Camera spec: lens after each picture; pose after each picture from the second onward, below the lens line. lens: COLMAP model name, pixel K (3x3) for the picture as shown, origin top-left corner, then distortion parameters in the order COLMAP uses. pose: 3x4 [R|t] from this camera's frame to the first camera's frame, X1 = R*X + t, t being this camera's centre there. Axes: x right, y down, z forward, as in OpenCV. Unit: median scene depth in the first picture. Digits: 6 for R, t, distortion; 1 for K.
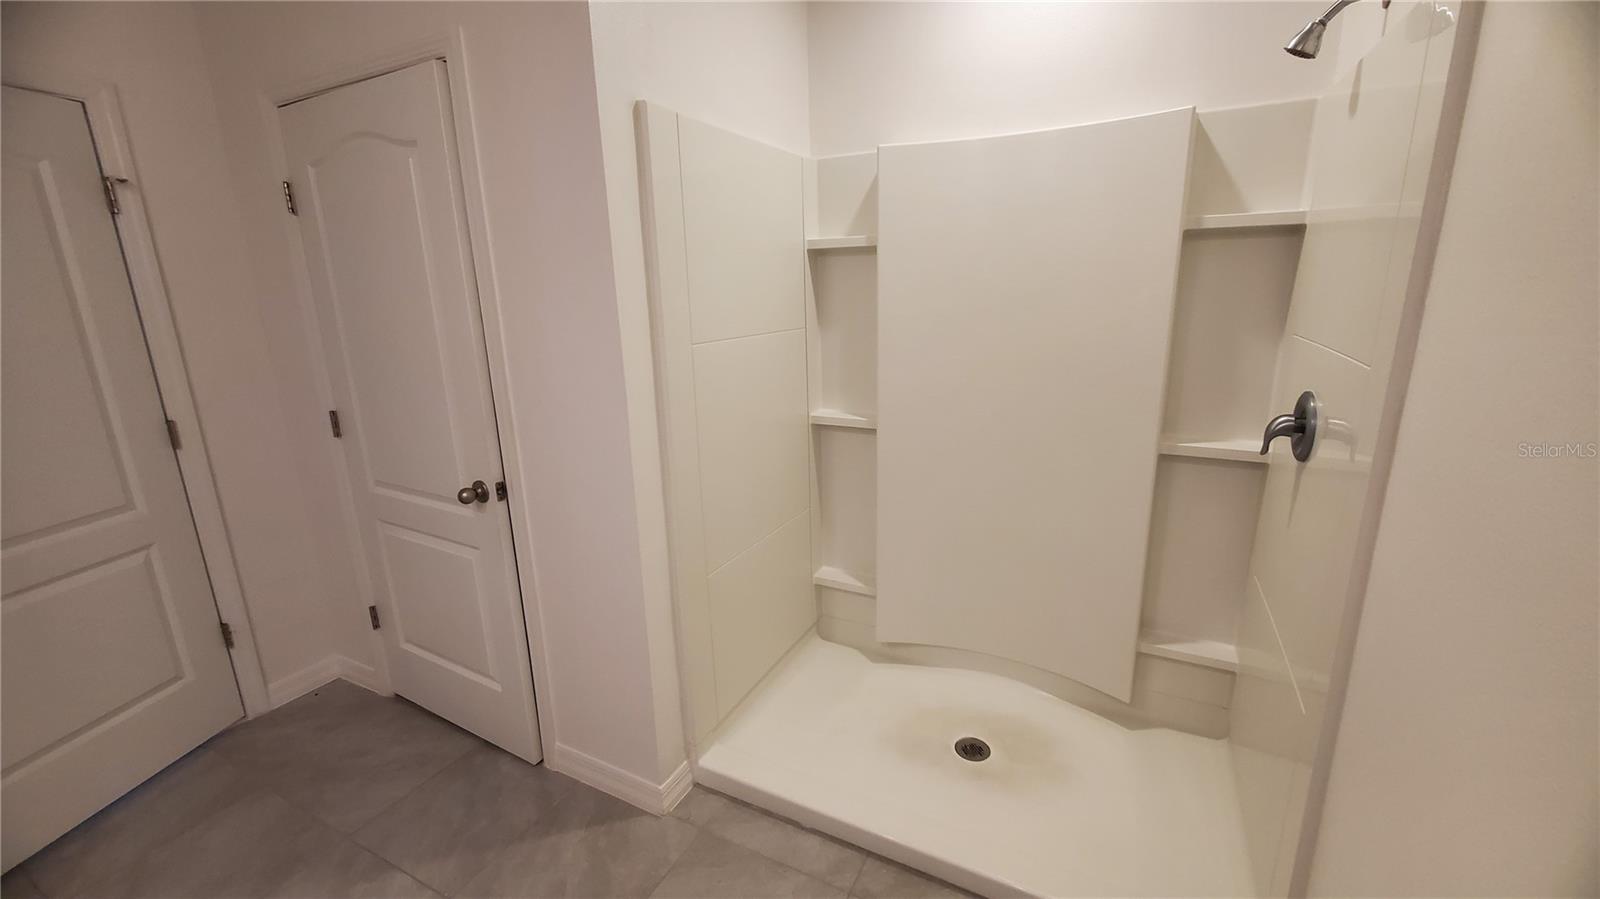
lens RADIAL K [[634.0, 0, 818.0], [0, 634.0, 442.8], [0, 0, 1]] dist [0.001521, -0.000290]
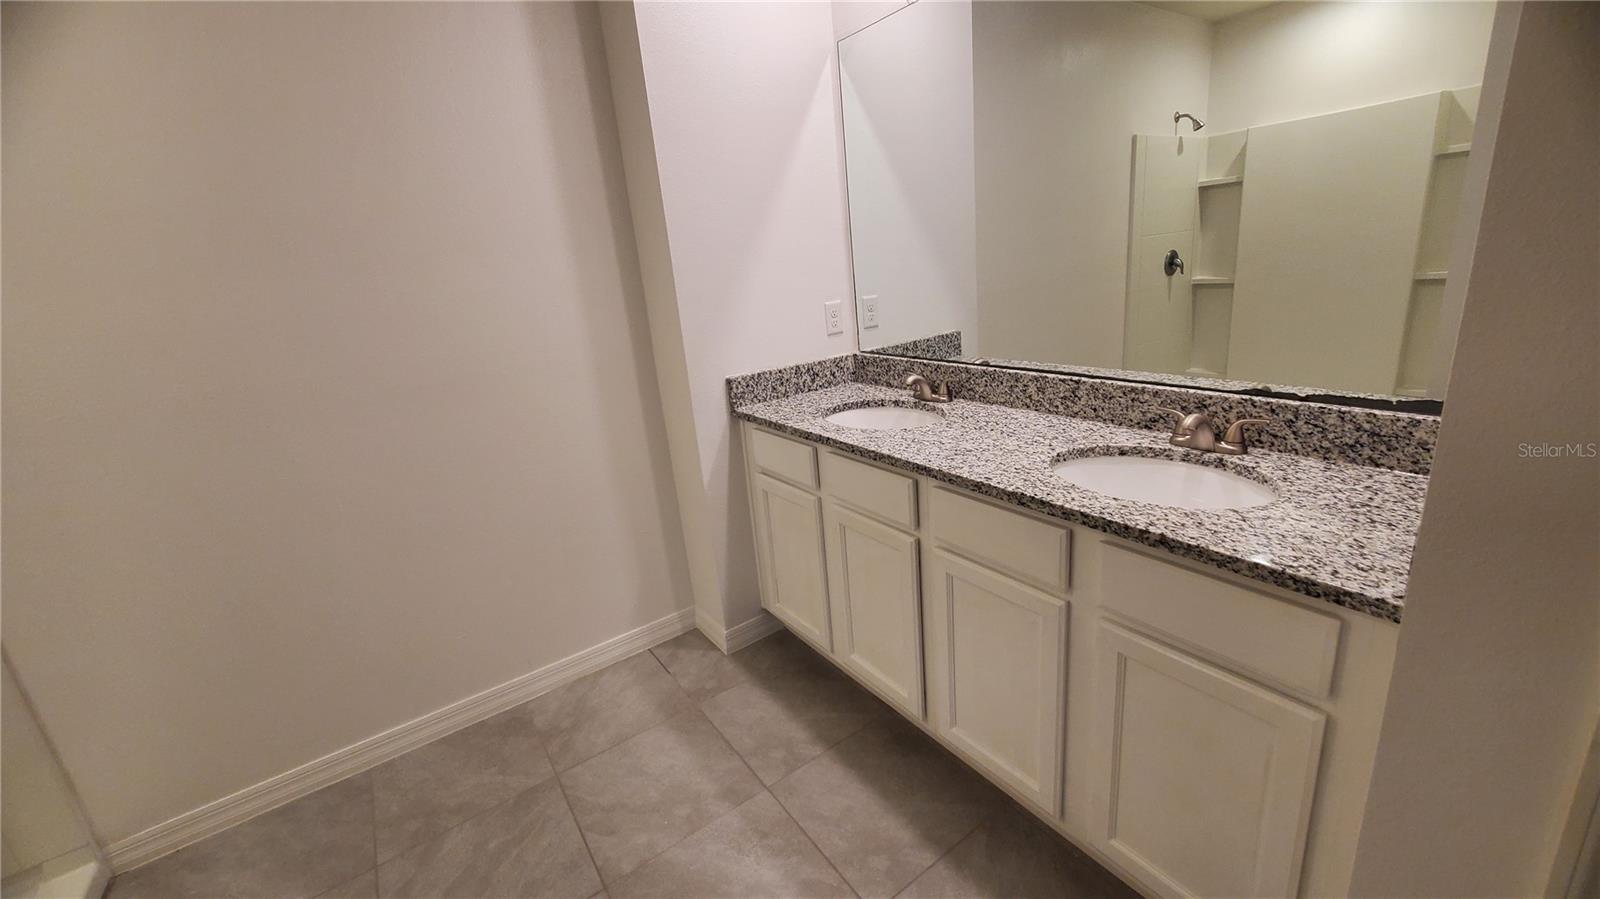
lens RADIAL K [[634.0, 0, 818.0], [0, 634.0, 442.8], [0, 0, 1]] dist [0.001521, -0.000290]
pose [[0.884954, 0.072705, -0.459968, -0.096099], [-0.041455, 0.996115, 0.077694, 0.352489], [0.463830, -0.049688, 0.884530, -1.230993]]
